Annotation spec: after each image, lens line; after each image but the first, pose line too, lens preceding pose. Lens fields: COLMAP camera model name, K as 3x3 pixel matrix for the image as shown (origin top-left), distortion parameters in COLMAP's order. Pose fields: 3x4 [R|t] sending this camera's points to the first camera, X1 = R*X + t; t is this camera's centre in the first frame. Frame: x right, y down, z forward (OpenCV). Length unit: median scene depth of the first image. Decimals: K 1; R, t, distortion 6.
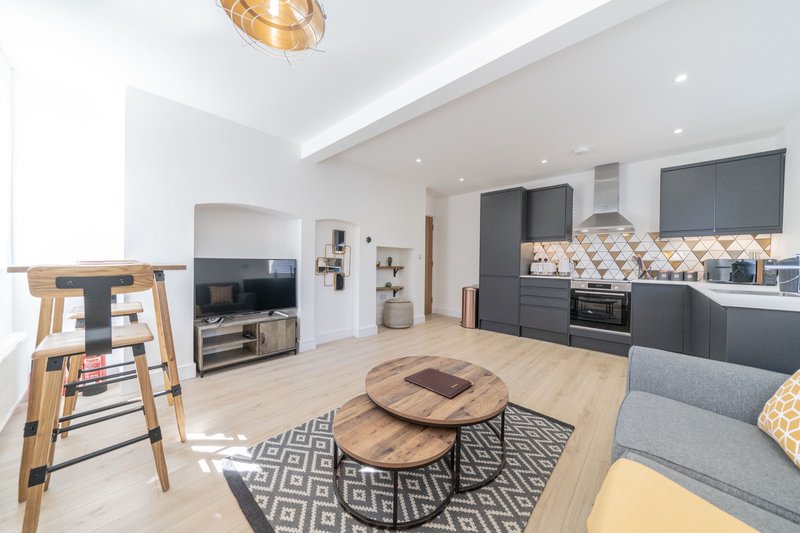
lens RADIAL K [[276.3, 0, 400.0], [0, 276.3, 266.5], [0, 0, 1]] dist [-0.000211, -0.000031]
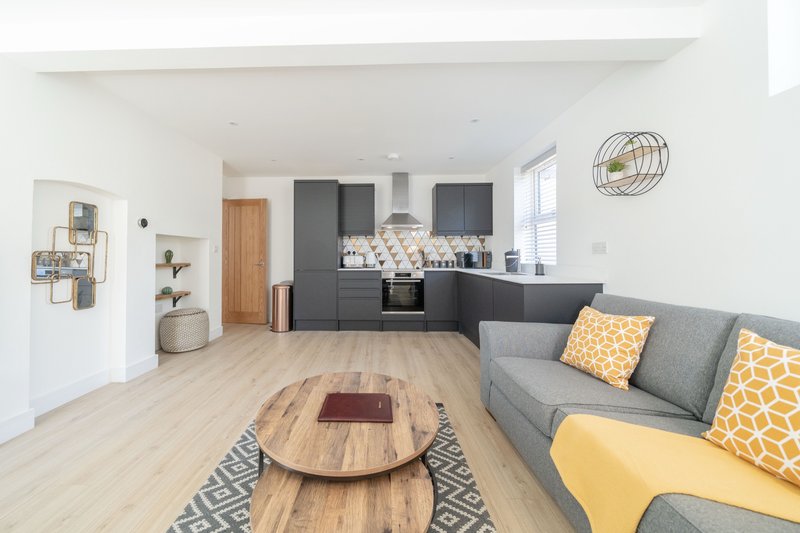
lens RADIAL K [[289.5, 0, 374.7], [0, 289.5, 253.4], [0, 0, 1]] dist [-0.001443, -0.000094]
pose [[0.744355, -0.006777, 0.667750, -0.170611], [0.021755, 0.999664, -0.014105, -0.005384], [-0.667430, 0.025026, 0.744252, 0.151722]]
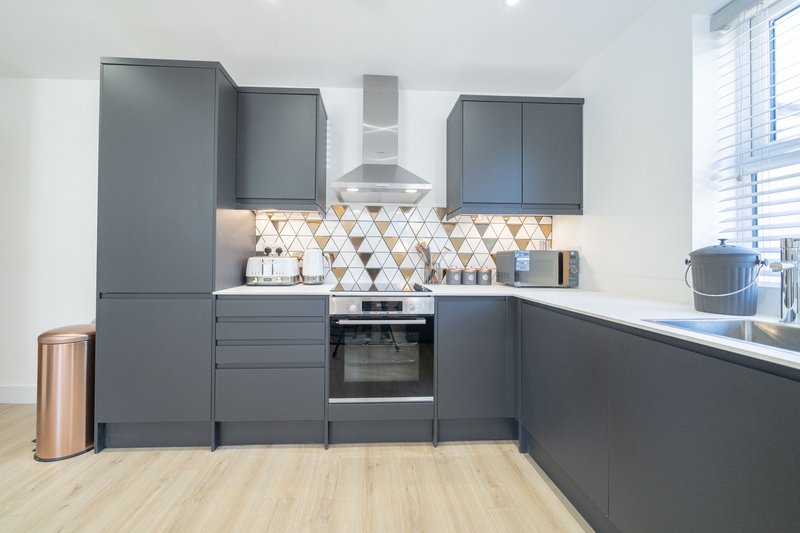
lens RADIAL K [[289.5, 0, 374.7], [0, 289.5, 253.4], [0, 0, 1]] dist [-0.001443, -0.000094]
pose [[0.712646, 0.004113, 0.701512, 0.337352], [0.012447, 0.999751, -0.018506, -0.009534], [-0.701413, 0.021920, 0.712418, 0.604064]]
